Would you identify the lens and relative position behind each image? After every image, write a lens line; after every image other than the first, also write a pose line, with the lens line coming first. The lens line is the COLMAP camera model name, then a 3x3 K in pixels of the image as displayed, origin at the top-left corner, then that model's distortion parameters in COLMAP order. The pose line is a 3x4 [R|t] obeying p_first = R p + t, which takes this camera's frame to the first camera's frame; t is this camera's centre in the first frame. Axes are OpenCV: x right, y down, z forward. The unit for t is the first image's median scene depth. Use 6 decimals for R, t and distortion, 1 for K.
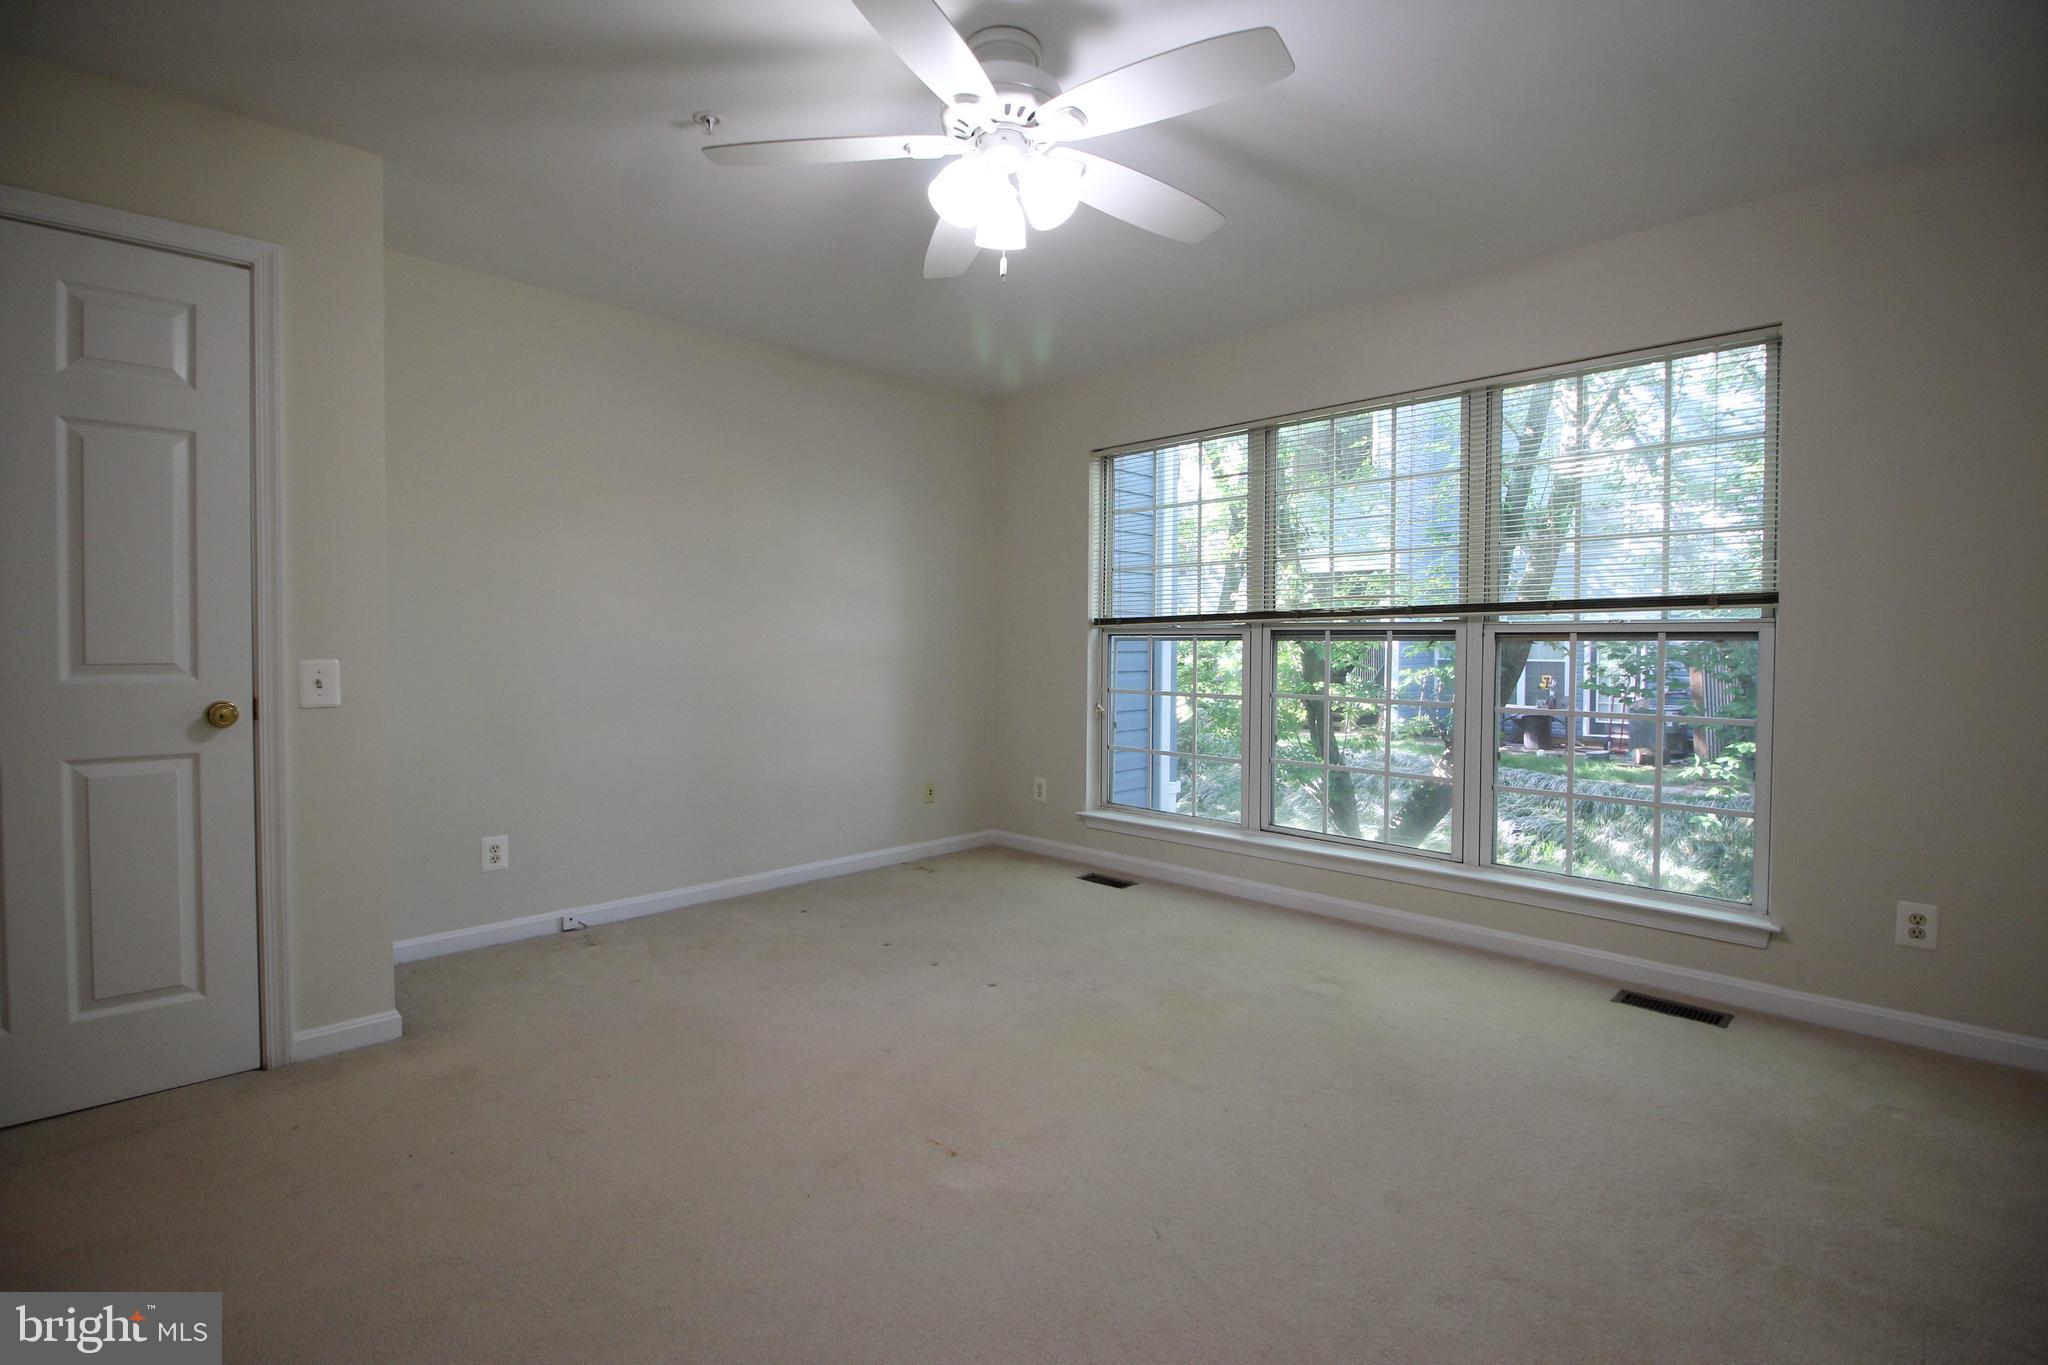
lens RADIAL K [[964.6, 0, 1011.3], [0, 964.6, 671.9], [0, 0, 1]] dist [0.000239, -0.012626]
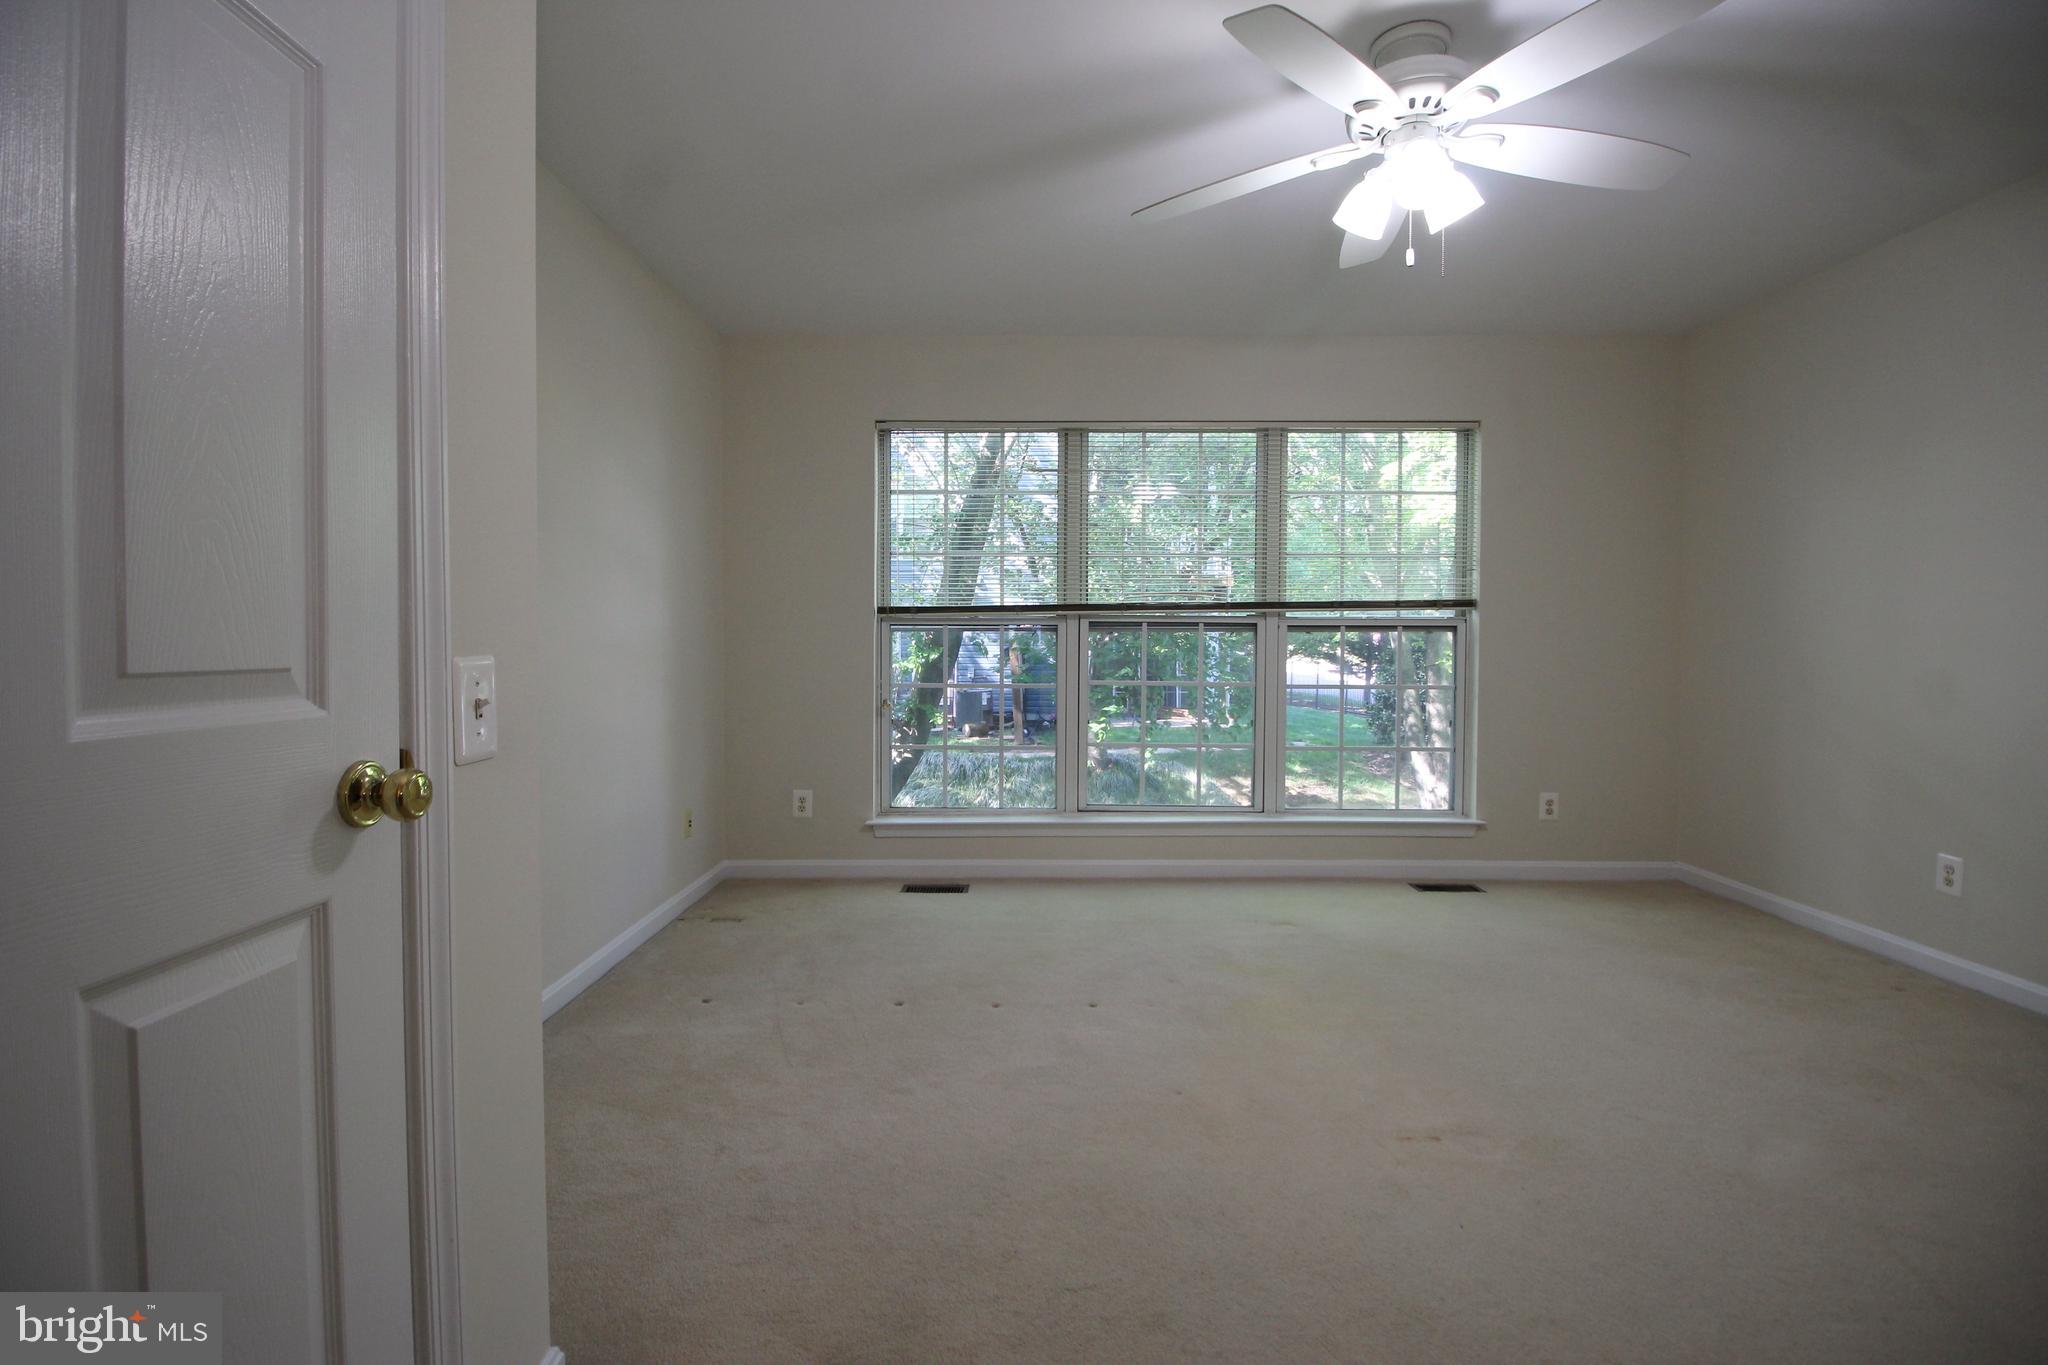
lens RADIAL K [[964.6, 0, 1011.3], [0, 964.6, 671.9], [0, 0, 1]] dist [0.000239, -0.012626]
pose [[0.701898, -0.024413, 0.711859, -0.640635], [0.021134, 0.999686, 0.013447, -0.004540], [-0.711964, 0.005606, 0.702193, 0.367682]]
